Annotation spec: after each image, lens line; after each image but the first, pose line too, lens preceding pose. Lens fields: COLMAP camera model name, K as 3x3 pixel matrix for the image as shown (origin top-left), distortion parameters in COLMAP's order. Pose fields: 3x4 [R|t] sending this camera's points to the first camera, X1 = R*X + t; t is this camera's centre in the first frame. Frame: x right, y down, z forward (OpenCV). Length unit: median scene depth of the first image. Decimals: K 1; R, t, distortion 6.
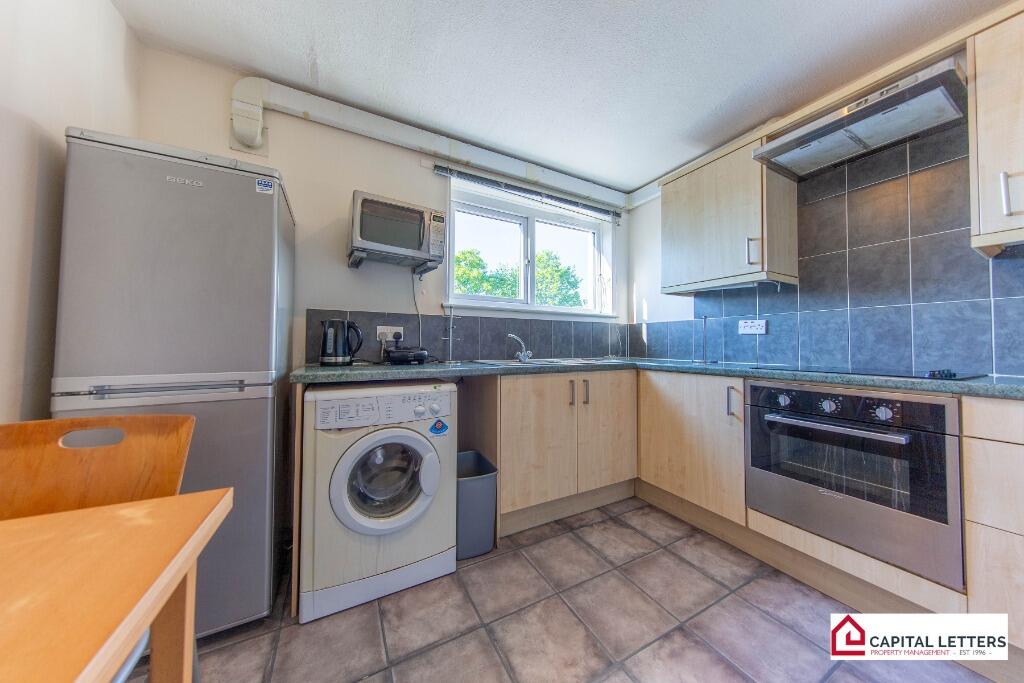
lens RADIAL K [[315.5, 0, 512.0], [0, 315.5, 341.5], [0, 0, 1]] dist [0.009048, -0.000130]
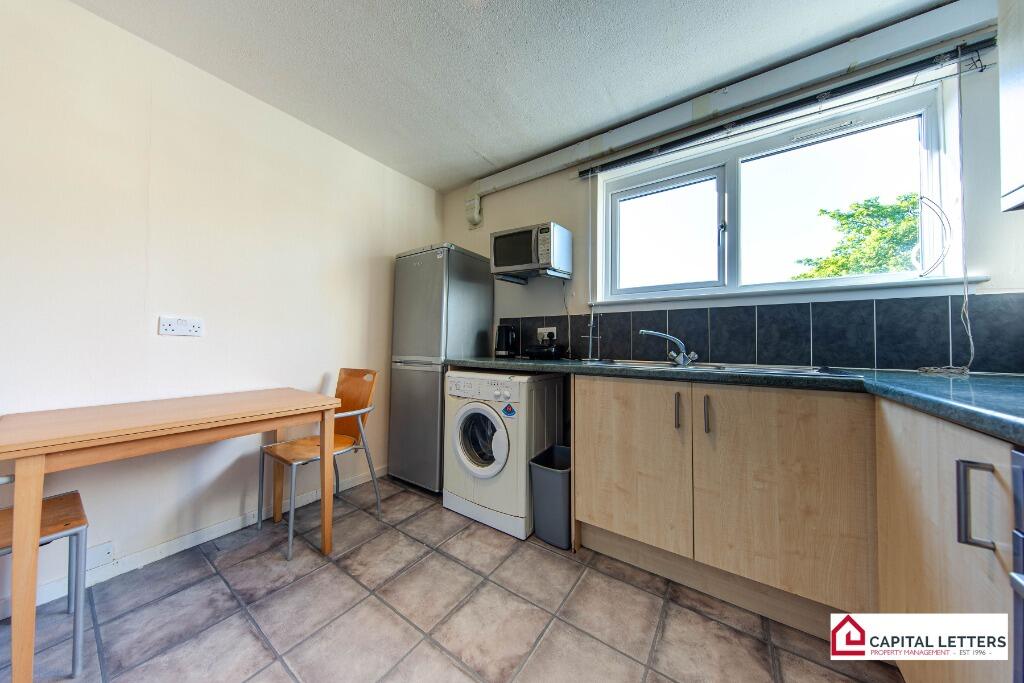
lens RADIAL K [[315.5, 0, 512.0], [0, 315.5, 341.5], [0, 0, 1]] dist [0.009048, -0.000130]
pose [[0.475255, -0.005347, -0.879832, 0.714442], [0.005384, 0.999980, -0.003169, 0.009873], [0.879831, -0.003231, 0.475275, 0.373302]]
